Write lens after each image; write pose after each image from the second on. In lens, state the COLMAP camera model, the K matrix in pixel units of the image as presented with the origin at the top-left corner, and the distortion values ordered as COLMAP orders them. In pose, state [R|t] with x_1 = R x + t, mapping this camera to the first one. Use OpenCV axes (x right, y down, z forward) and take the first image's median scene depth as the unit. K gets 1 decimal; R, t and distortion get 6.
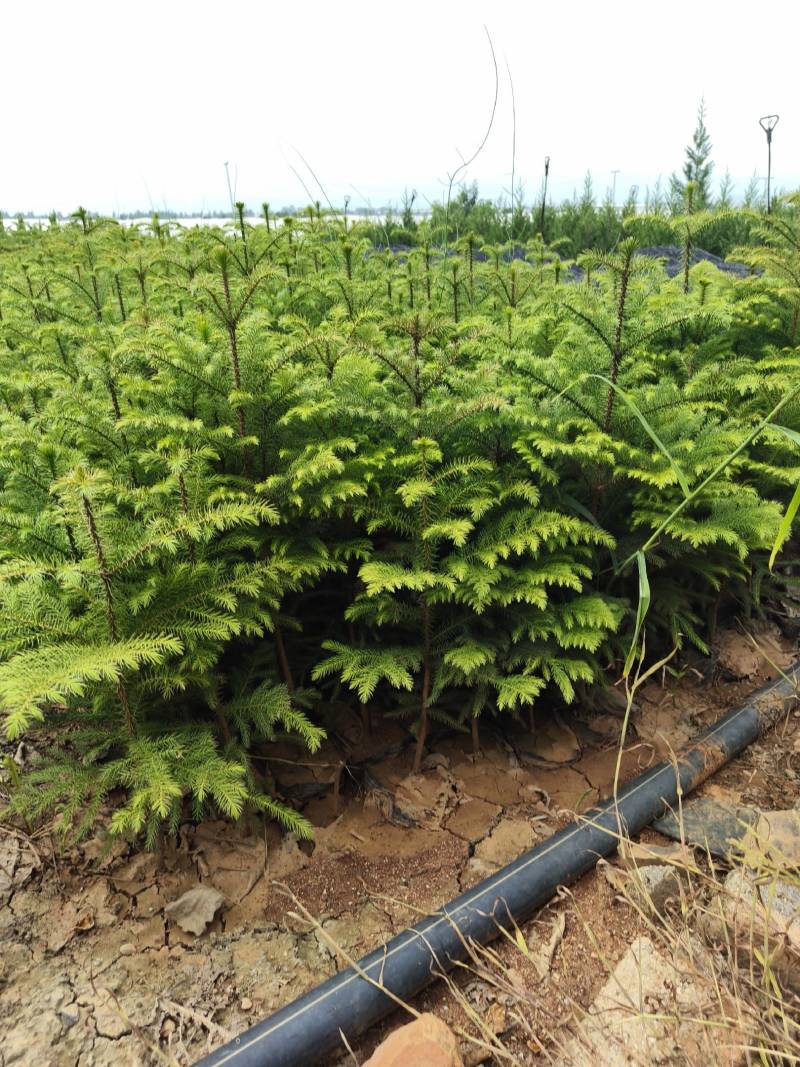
lens RADIAL K [[782.5, 0, 403.4], [0, 782.5, 540.9], [0, 0, 1]] dist [0.002309, 0.001113]
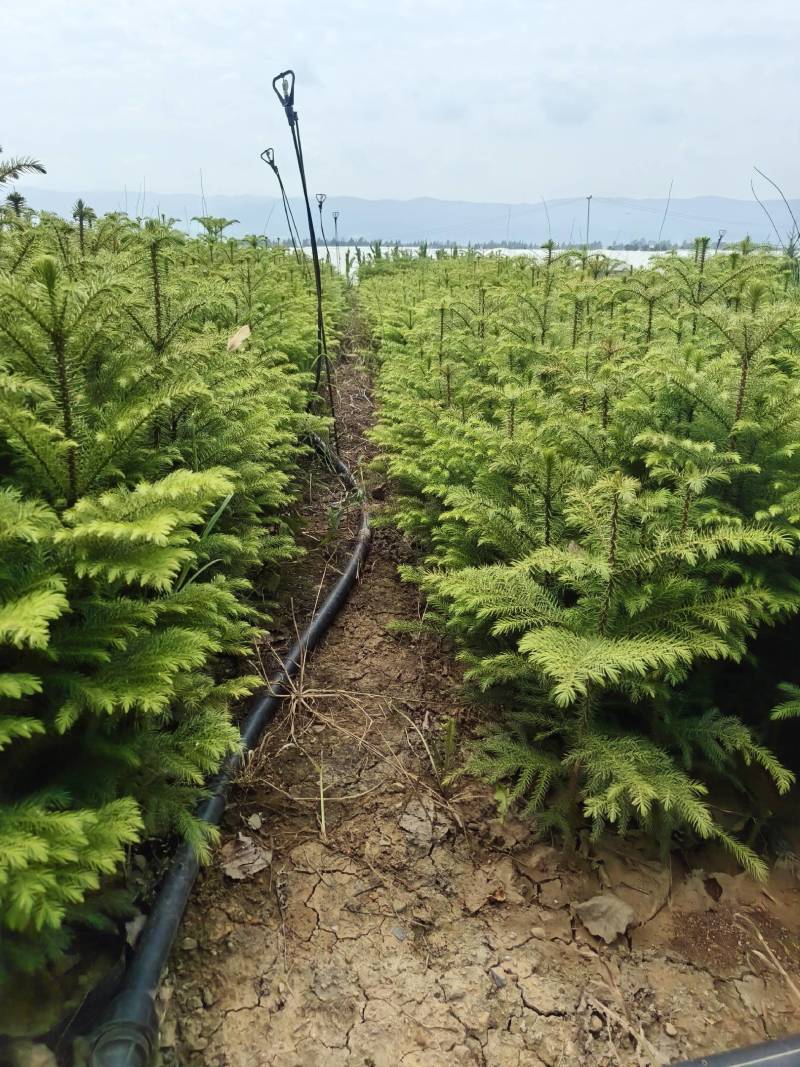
lens RADIAL K [[788.4, 0, 400.5], [0, 788.4, 513.4], [0, 0, 1]] dist [0.009960, -0.000771]
pose [[0.921882, 0.145973, -0.358922, -0.224414], [-0.170209, 0.984725, -0.036691, 0.041093], [0.348084, 0.094916, 0.932646, -0.098407]]
